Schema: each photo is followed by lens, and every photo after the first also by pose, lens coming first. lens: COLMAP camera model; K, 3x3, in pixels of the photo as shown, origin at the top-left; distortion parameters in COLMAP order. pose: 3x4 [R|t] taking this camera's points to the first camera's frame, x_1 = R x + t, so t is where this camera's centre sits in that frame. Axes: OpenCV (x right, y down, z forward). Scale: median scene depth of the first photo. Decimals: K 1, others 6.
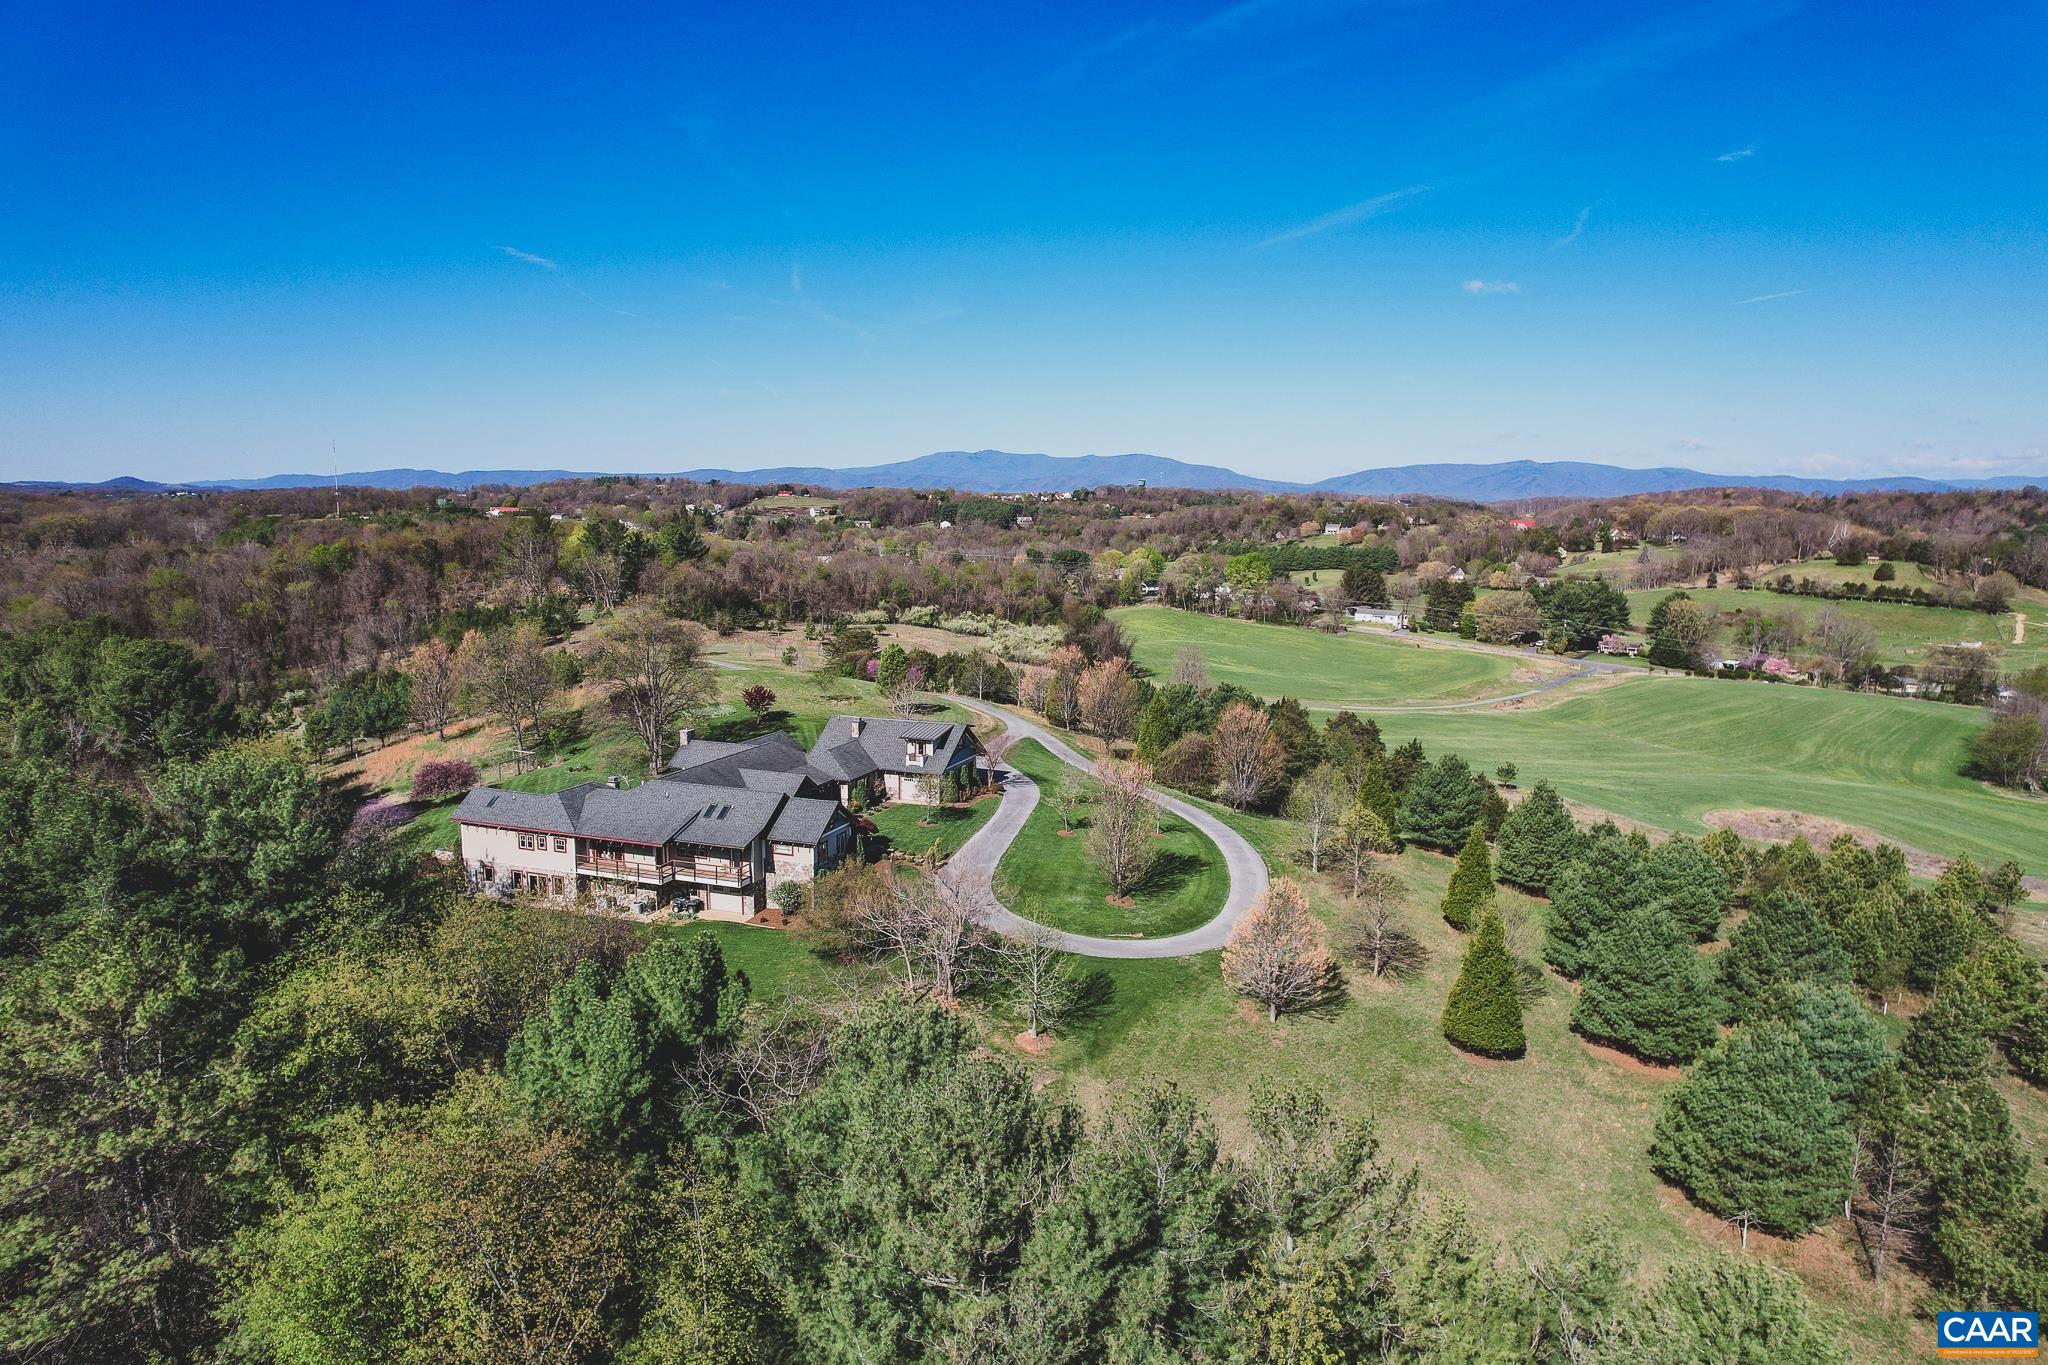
lens RADIAL K [[1308.9, 0, 1025.4], [0, 1308.9, 693.0], [0, 0, 1]] dist [-0.069034, 0.053314]
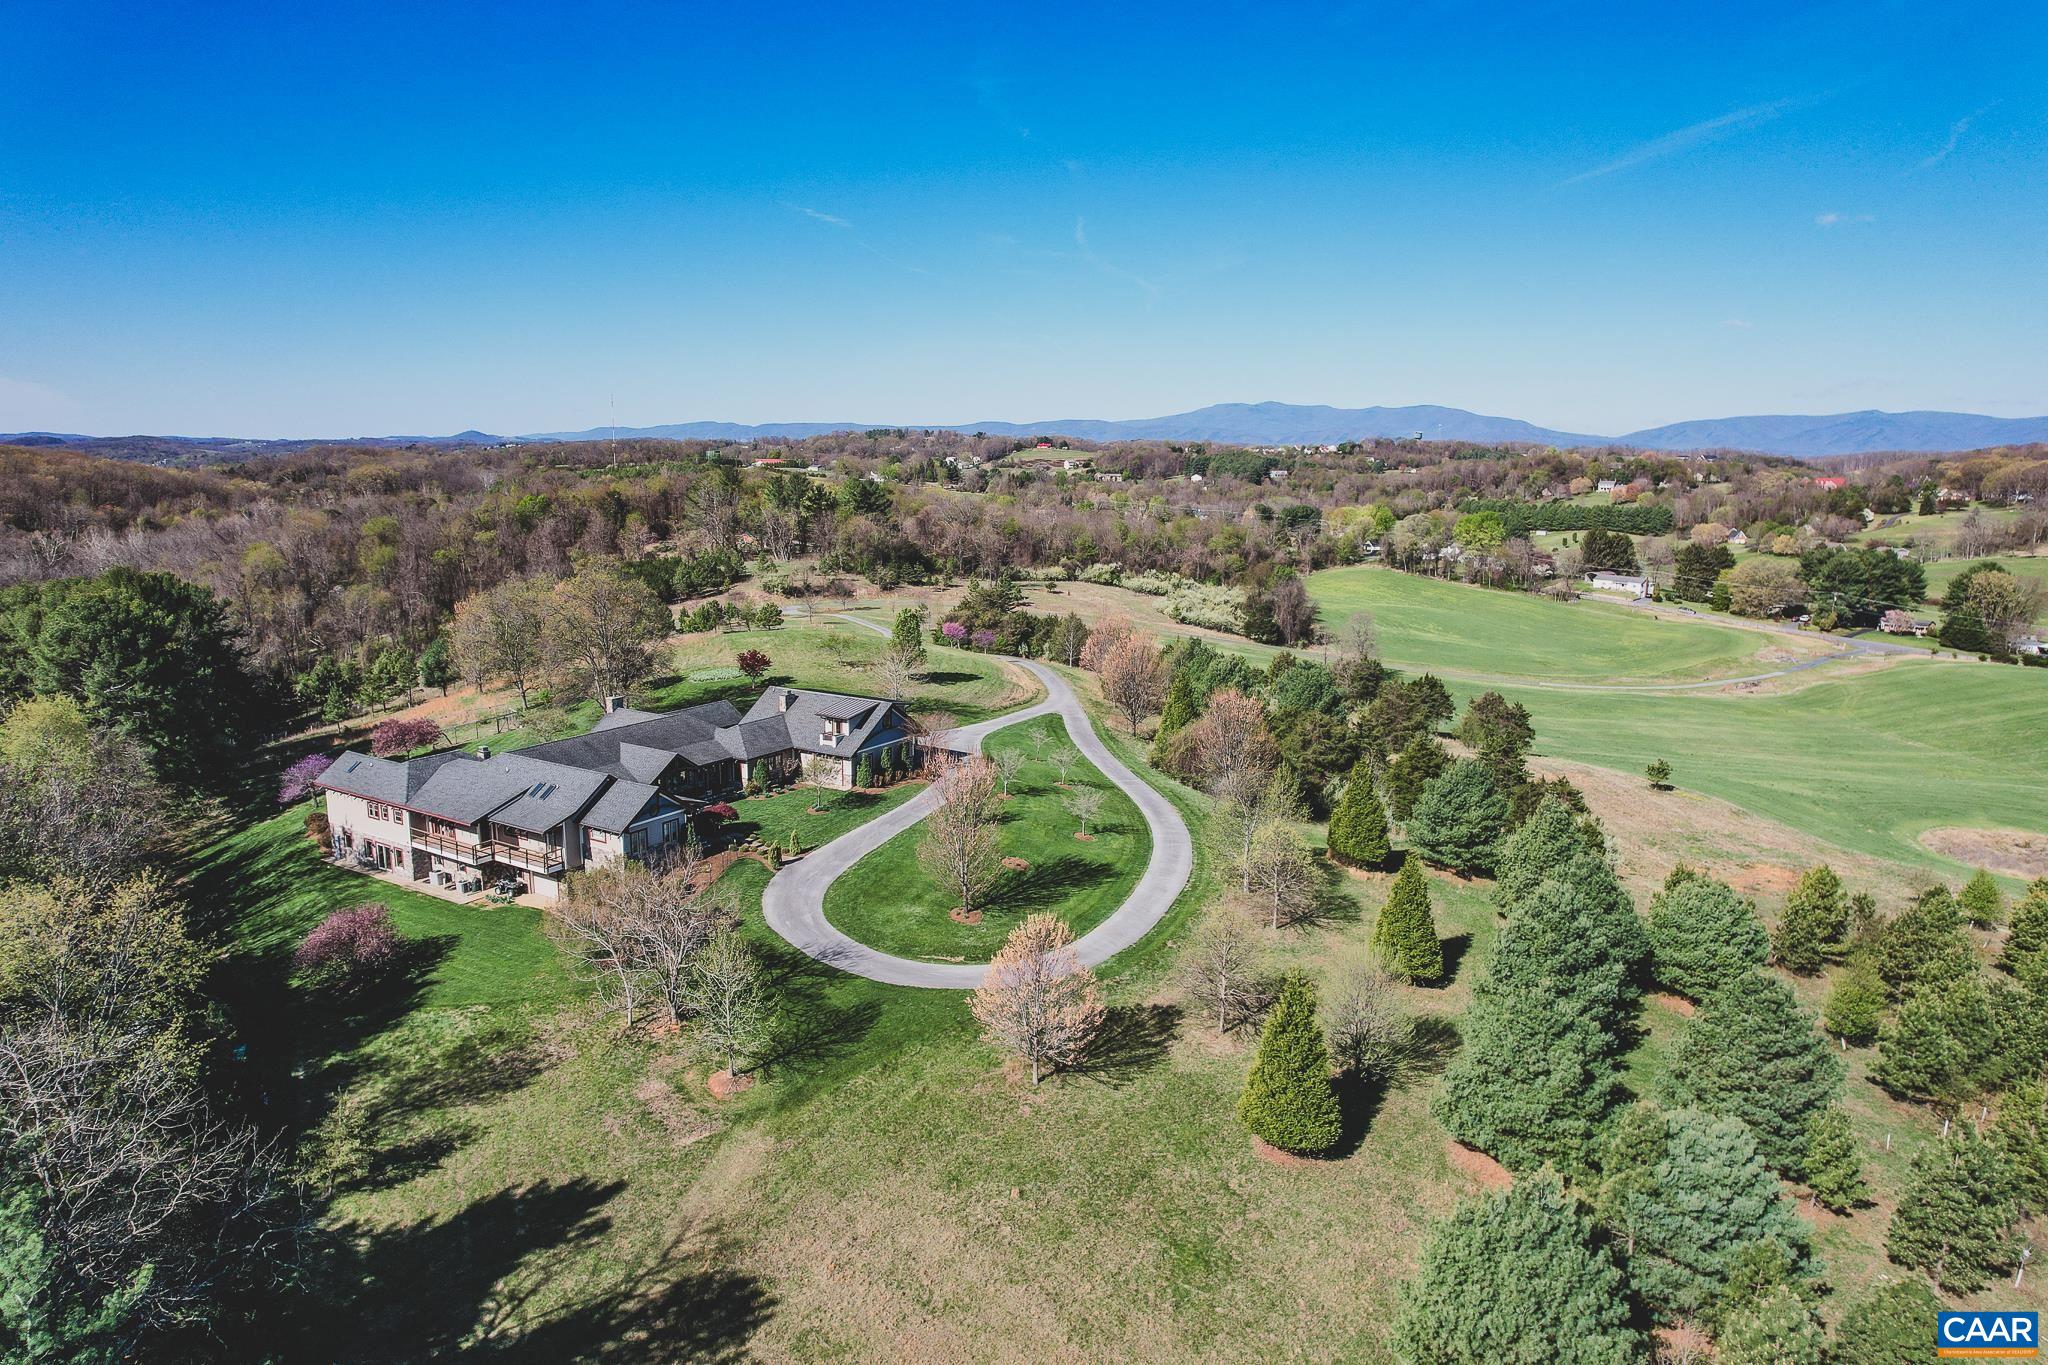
lens RADIAL K [[1308.9, 0, 1025.4], [0, 1308.9, 693.0], [0, 0, 1]] dist [-0.069034, 0.053314]
pose [[0.977979, 0.037194, -0.205360, 0.052120], [-0.029878, 0.998807, 0.038613, -0.004675], [0.206552, -0.031627, 0.977924, 0.027599]]
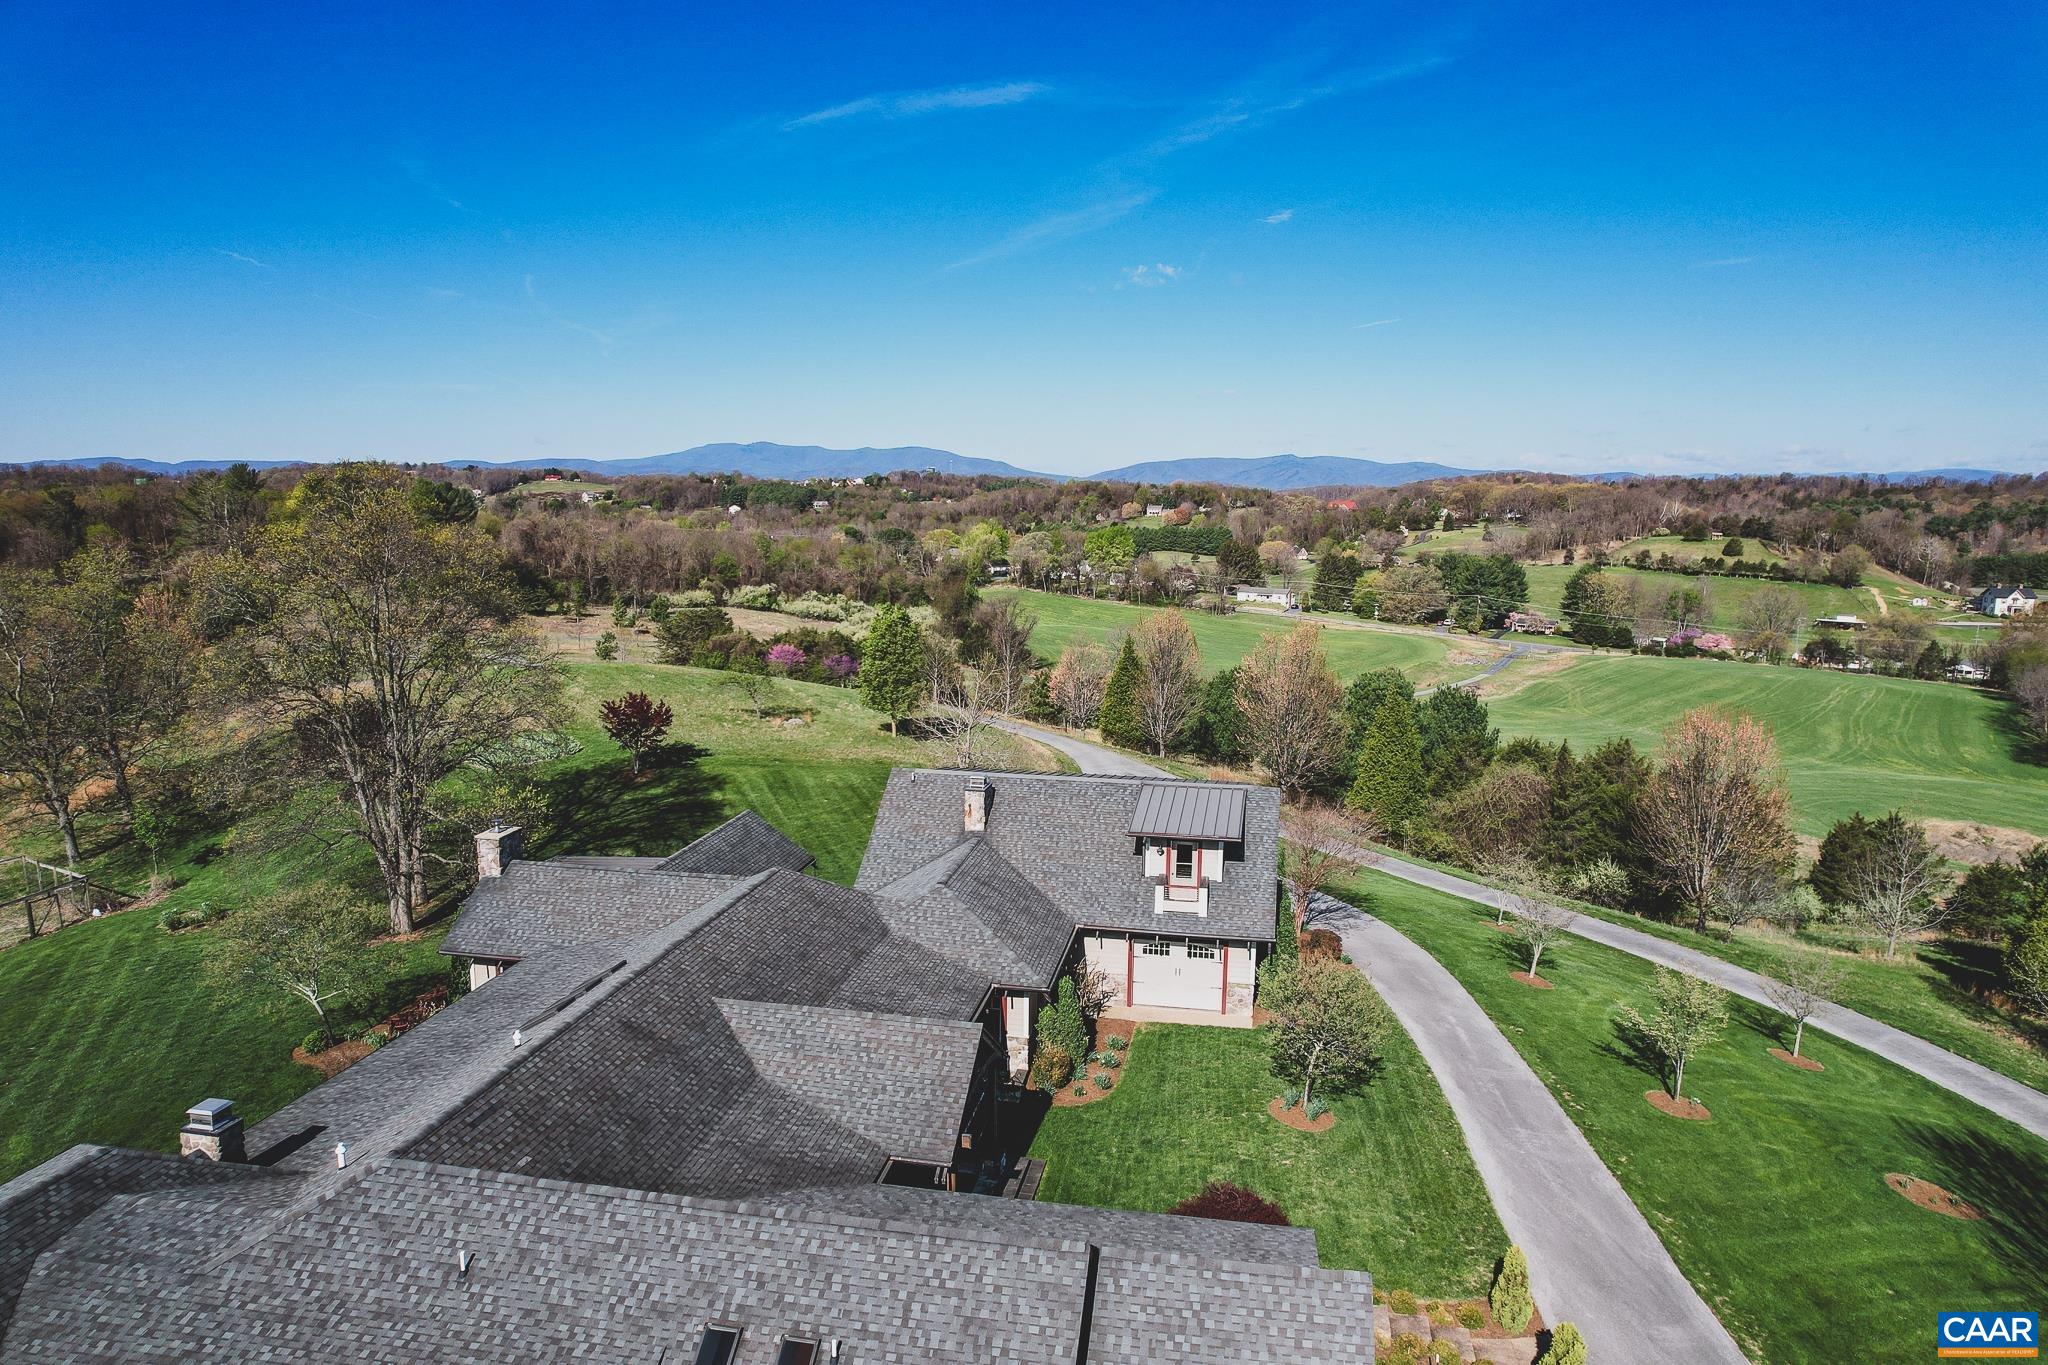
lens RADIAL K [[1308.9, 0, 1025.4], [0, 1308.9, 693.0], [0, 0, 1]] dist [-0.069034, 0.053314]
pose [[0.985682, -0.022620, 0.167093, -0.039909], [0.021776, 0.999739, 0.006880, -0.001654], [-0.167205, -0.003143, 0.985917, 0.143000]]
